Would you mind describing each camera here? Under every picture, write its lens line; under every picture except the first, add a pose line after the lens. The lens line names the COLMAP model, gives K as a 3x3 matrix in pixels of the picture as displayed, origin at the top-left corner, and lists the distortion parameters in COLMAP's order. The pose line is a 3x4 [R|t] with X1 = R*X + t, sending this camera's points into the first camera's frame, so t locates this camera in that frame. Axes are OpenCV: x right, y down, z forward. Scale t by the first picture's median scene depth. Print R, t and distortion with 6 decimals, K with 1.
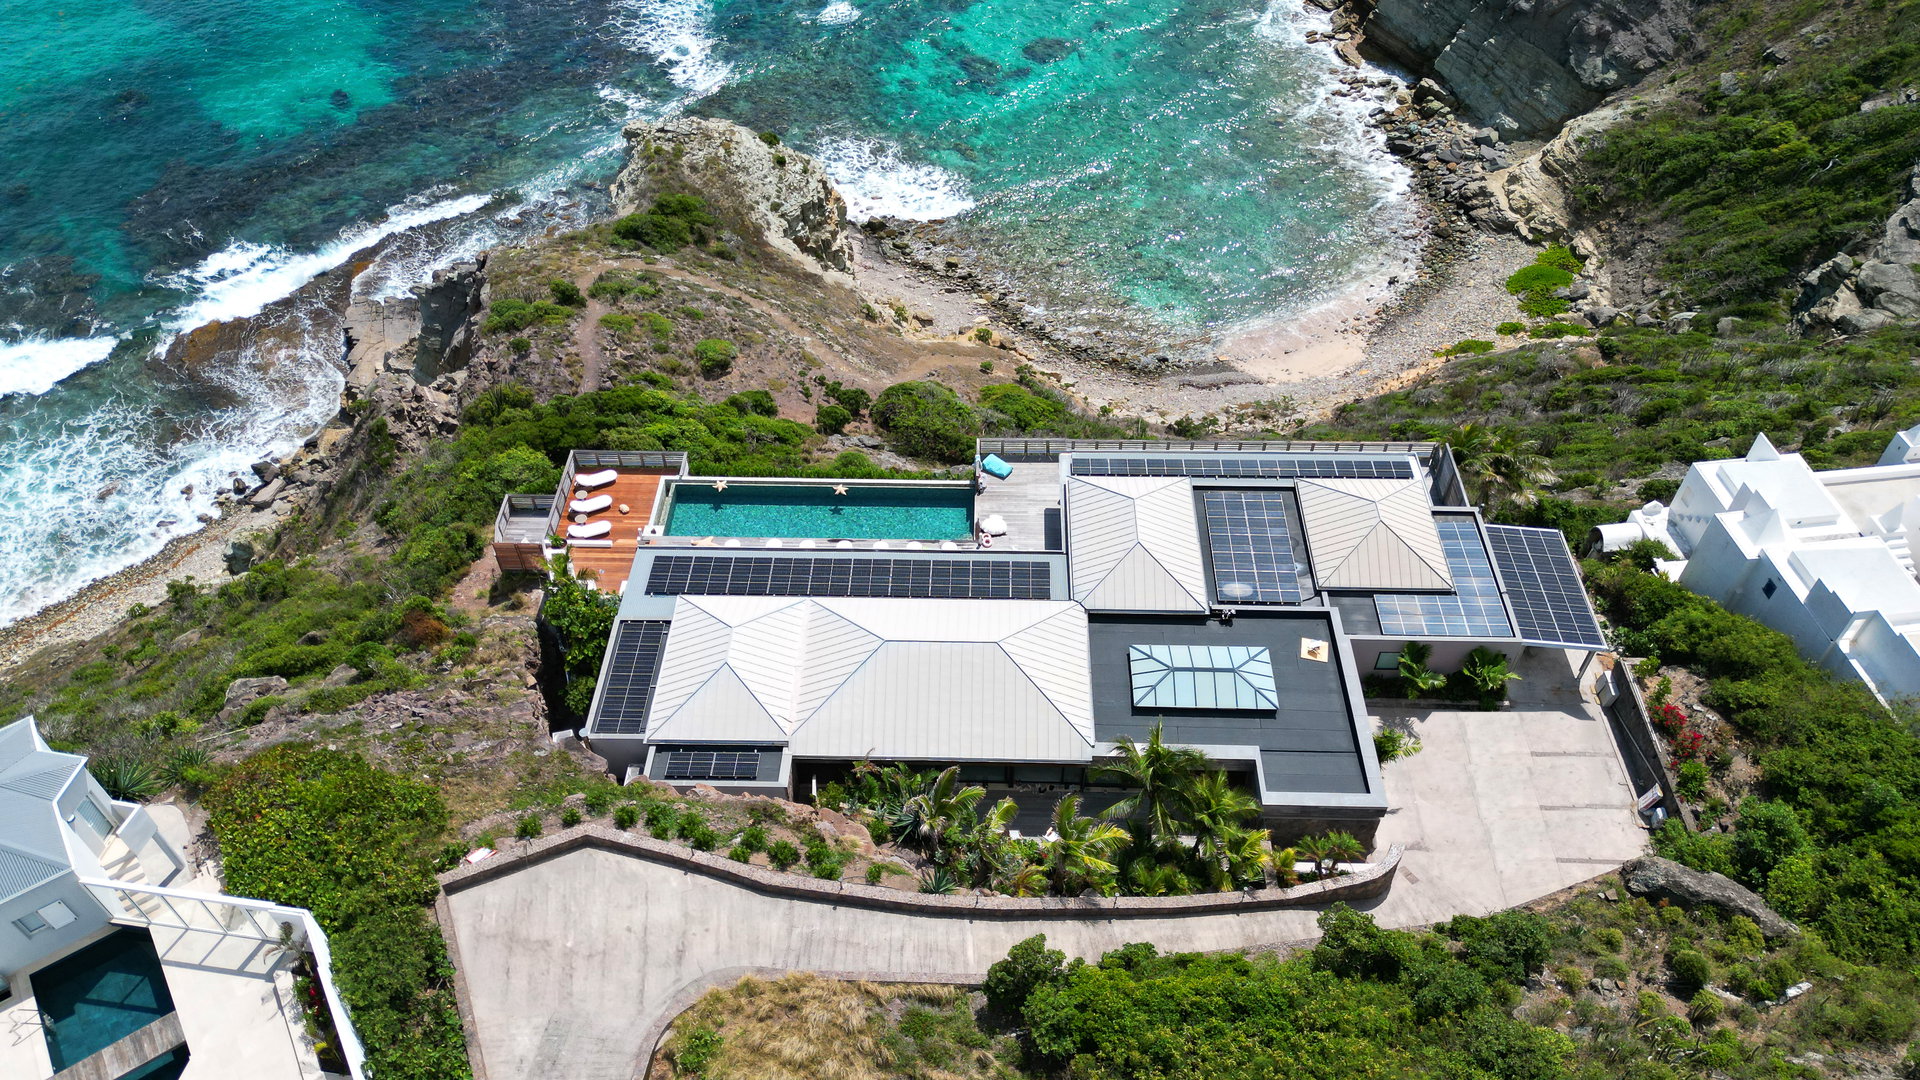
lens RADIAL K [[1354.8, 0, 960.0], [0, 1354.8, 540.0], [0, 0, 1]] dist [0.067795, -0.073561]
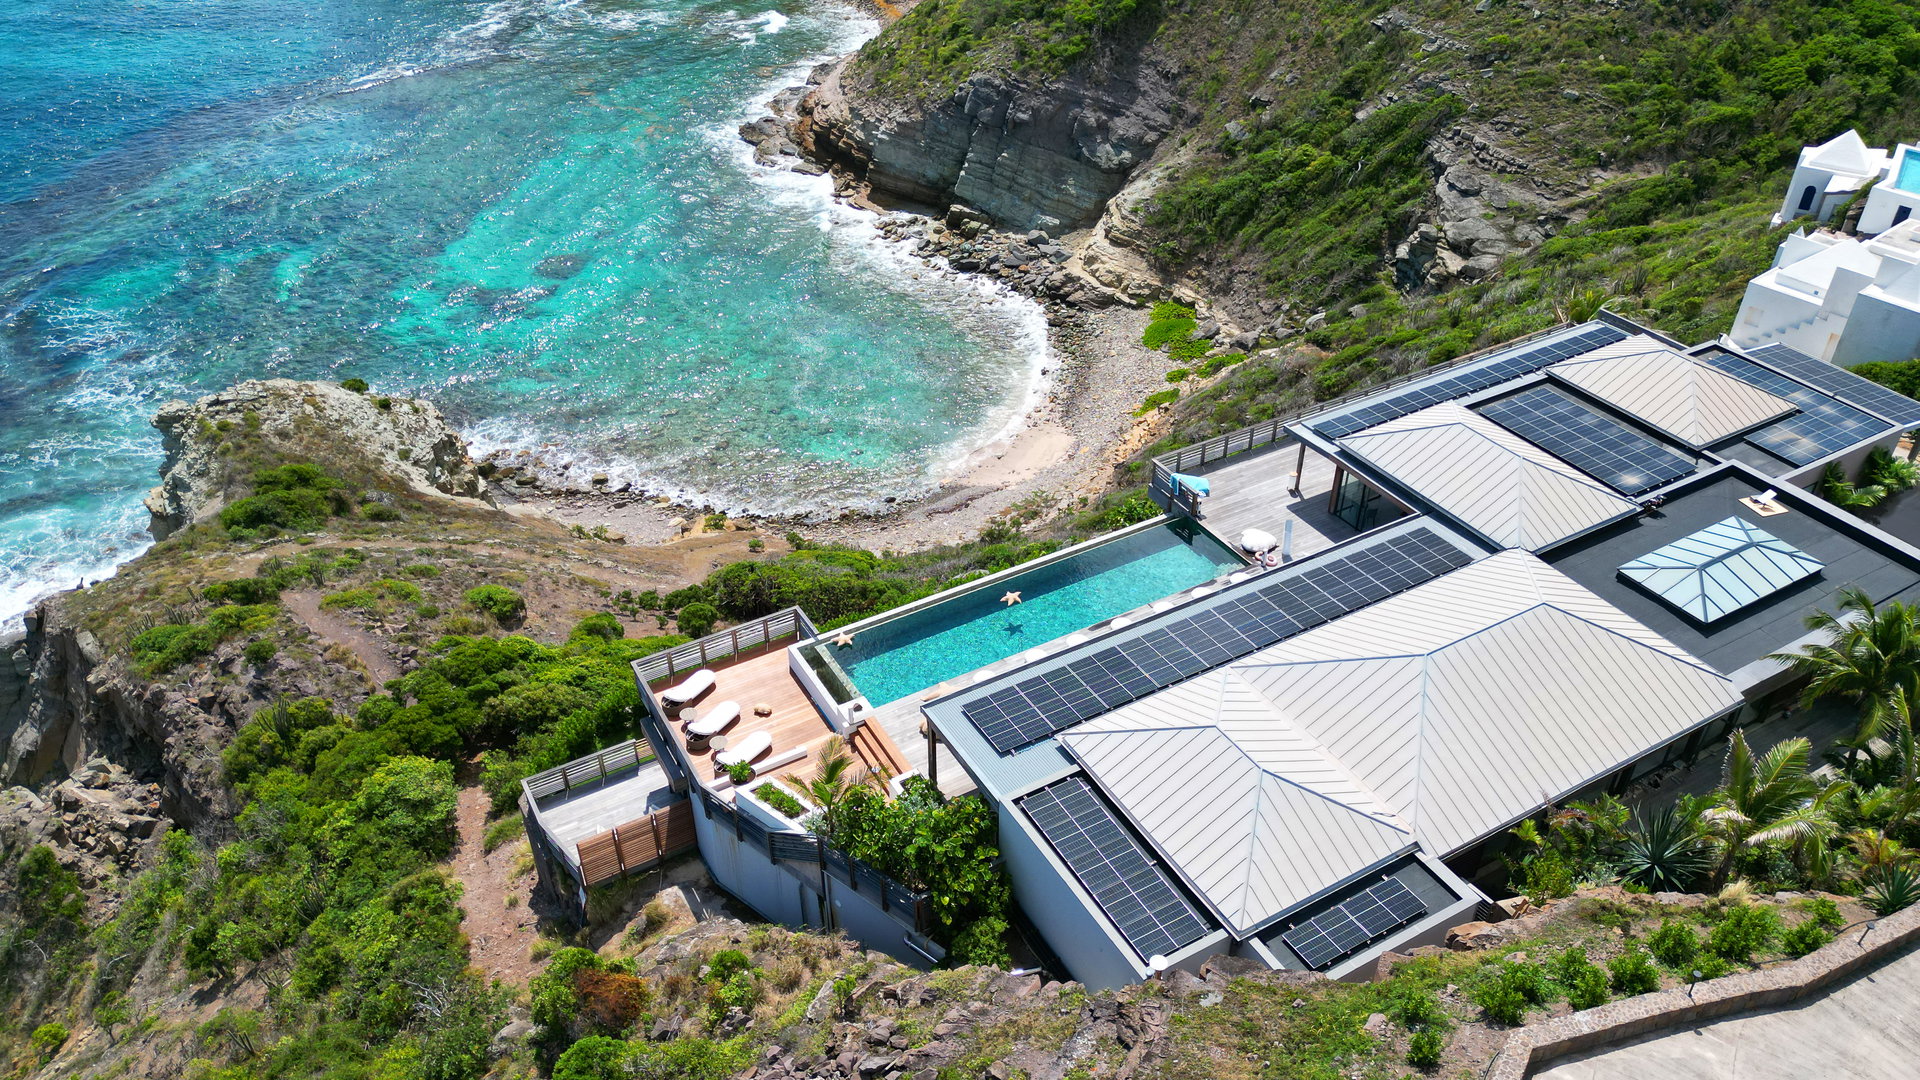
lens RADIAL K [[1354.8, 0, 960.0], [0, 1354.8, 540.0], [0, 0, 1]] dist [0.067795, -0.073561]
pose [[0.854992, -0.299333, 0.423543, -0.199135], [0.373943, 0.921658, -0.103499, 0.002226], [-0.359381, 0.246872, 0.899944, 0.176252]]
